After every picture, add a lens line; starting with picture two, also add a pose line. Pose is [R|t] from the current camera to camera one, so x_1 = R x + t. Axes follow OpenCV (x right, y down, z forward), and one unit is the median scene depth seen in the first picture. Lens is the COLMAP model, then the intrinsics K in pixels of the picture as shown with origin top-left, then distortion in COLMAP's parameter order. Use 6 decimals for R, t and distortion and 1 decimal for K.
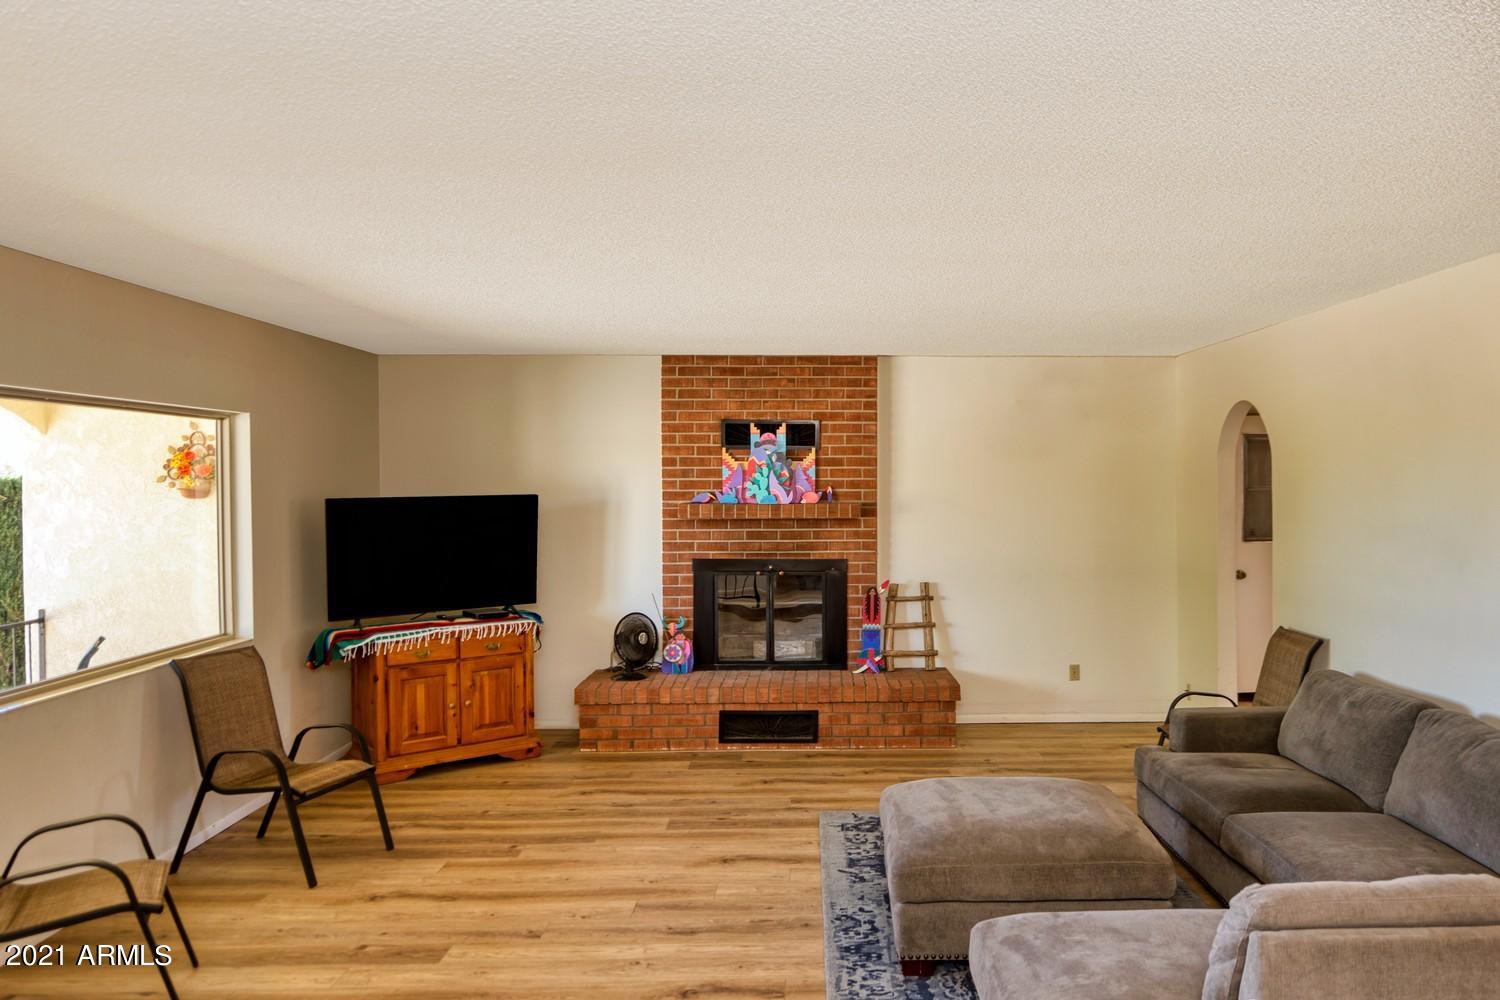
lens RADIAL K [[1124.6, 0, 750.0], [0, 1124.6, 500.0], [0, 0, 1]] dist [0.039307, 0.000739]
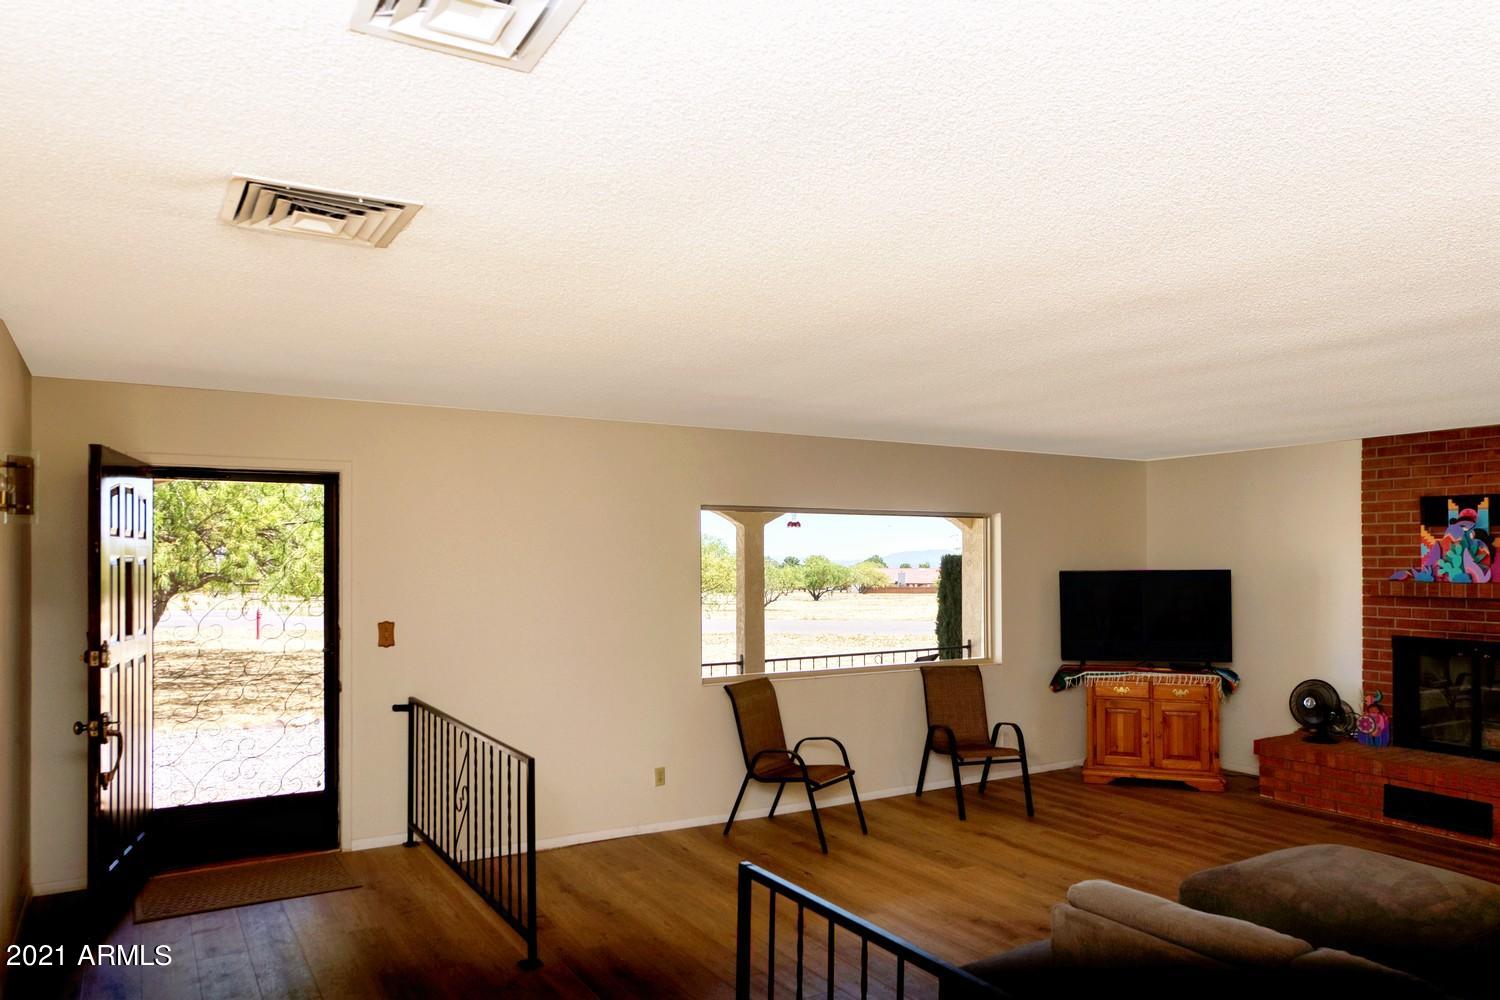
lens RADIAL K [[1021.8, 0, 750.6], [0, 1021.8, 550.6], [0, 0, 1]] dist [0.033339, -0.000942]
pose [[0.497289, -0.005463, -0.867568, 0.490058], [-0.015575, 0.999763, -0.015223, -0.000923], [0.867445, 0.021083, 0.497086, 0.031224]]
